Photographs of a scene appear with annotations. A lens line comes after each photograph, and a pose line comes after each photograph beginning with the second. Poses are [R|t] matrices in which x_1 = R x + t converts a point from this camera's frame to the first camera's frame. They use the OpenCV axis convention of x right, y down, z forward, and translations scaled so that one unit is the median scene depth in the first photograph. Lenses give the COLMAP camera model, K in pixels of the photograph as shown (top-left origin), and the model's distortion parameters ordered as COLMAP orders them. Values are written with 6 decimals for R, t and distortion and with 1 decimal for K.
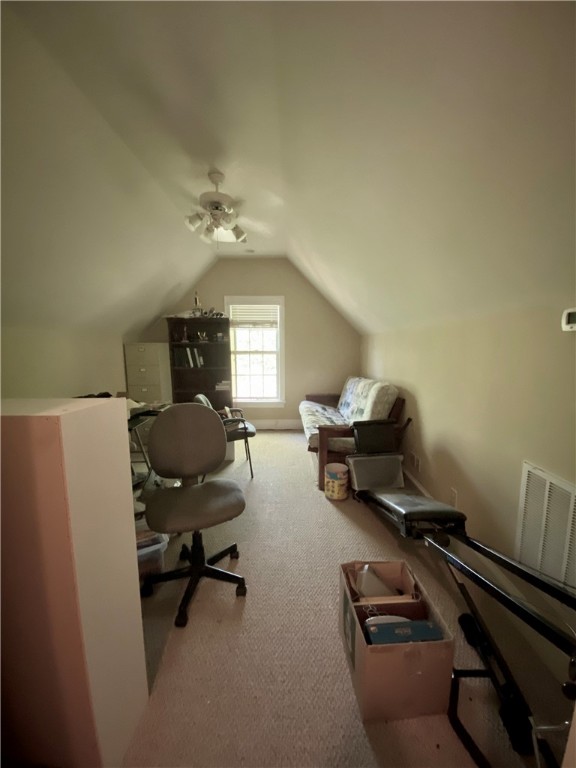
lens RADIAL K [[310.2, 0, 285.8], [0, 310.2, 387.1], [0, 0, 1]] dist [0.000074, -0.010724]
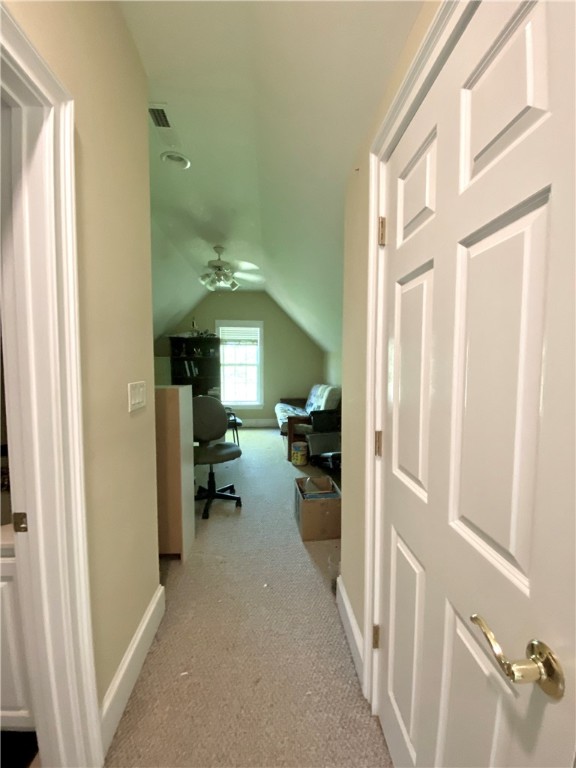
lens RADIAL K [[310.2, 0, 289.2], [0, 310.2, 382.2], [0, 0, 1]] dist [0.000074, -0.010724]
pose [[0.996546, 0.002383, 0.083004, -0.004651], [0.002341, 0.998385, -0.056770, 0.035733], [-0.083005, 0.056769, 0.994931, -0.308217]]
